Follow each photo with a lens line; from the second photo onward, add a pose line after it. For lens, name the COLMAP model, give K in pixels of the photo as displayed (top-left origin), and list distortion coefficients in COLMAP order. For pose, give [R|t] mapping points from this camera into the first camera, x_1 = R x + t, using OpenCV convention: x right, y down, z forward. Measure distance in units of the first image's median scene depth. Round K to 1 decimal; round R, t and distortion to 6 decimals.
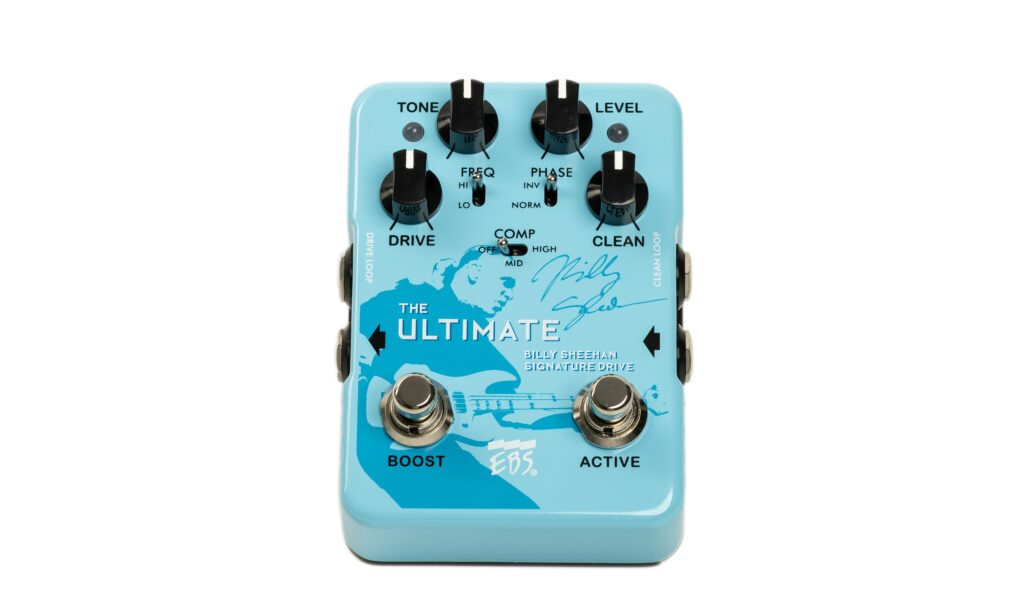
lens RADIAL K [[4167.6, 0, 510.8], [0, 4167.6, 208.1], [0, 0, 1]] dist [0.103945, -2.382580]
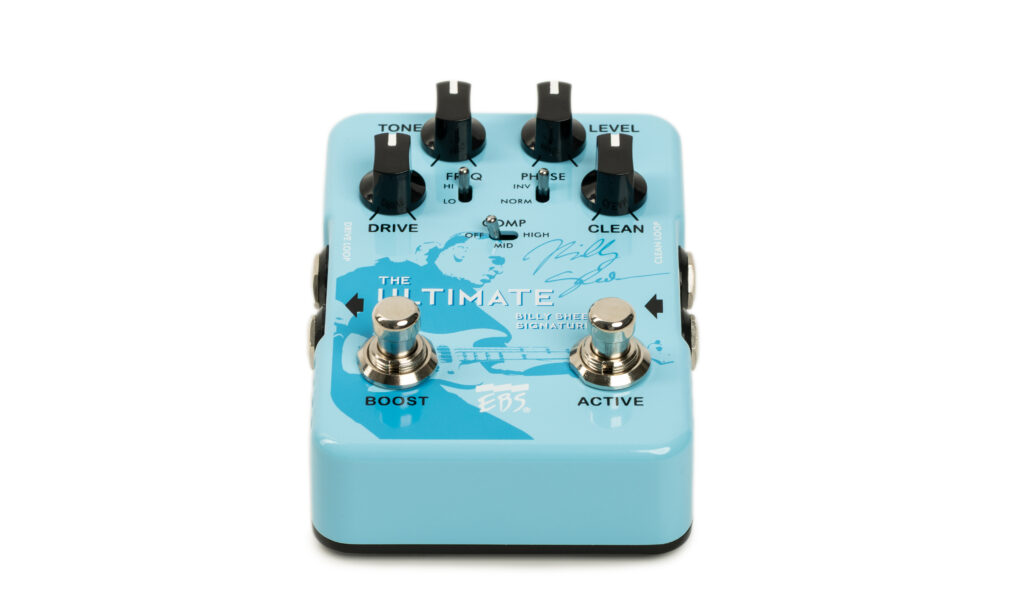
lens RADIAL K [[4167.6, 0, 510.8], [0, 4167.6, 208.1], [0, 0, 1]] dist [0.103945, -2.382580]
pose [[0.999913, 0.003822, 0.012626, -0.009332], [0.002287, 0.892384, -0.451272, 0.424098], [-0.012992, 0.451261, 0.892297, 0.170958]]
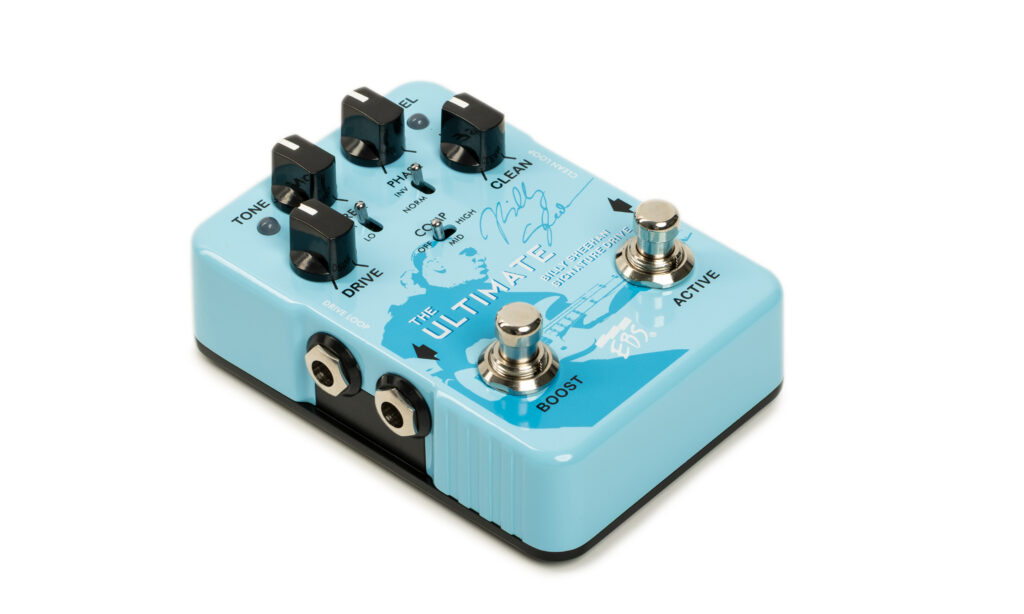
lens RADIAL K [[4167.6, 0, 510.8], [0, 4167.6, 208.1], [0, 0, 1]] dist [0.103945, -2.382580]
pose [[0.653936, -0.482375, 0.582822, -0.530655], [0.695247, 0.686940, -0.211530, 0.213859], [-0.298327, 0.543532, 0.784585, 0.263668]]
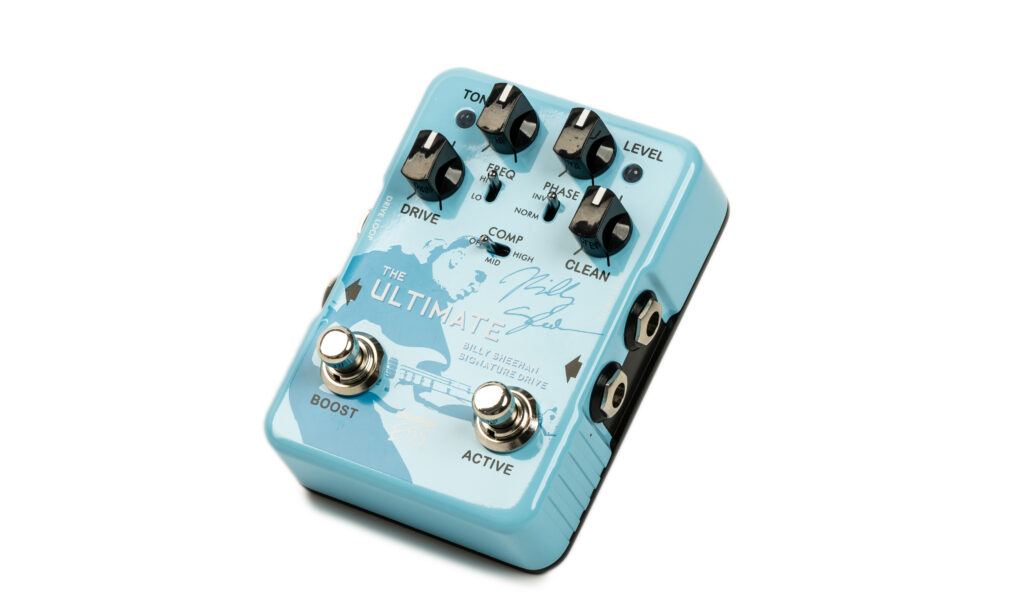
lens RADIAL K [[4167.6, 0, 510.8], [0, 4167.6, 208.1], [0, 0, 1]] dist [0.103945, -2.382580]
pose [[0.869144, 0.284437, -0.404580, 0.434094], [-0.275223, 0.957863, 0.082166, -0.089072], [0.410903, 0.039935, 0.910804, 0.028067]]
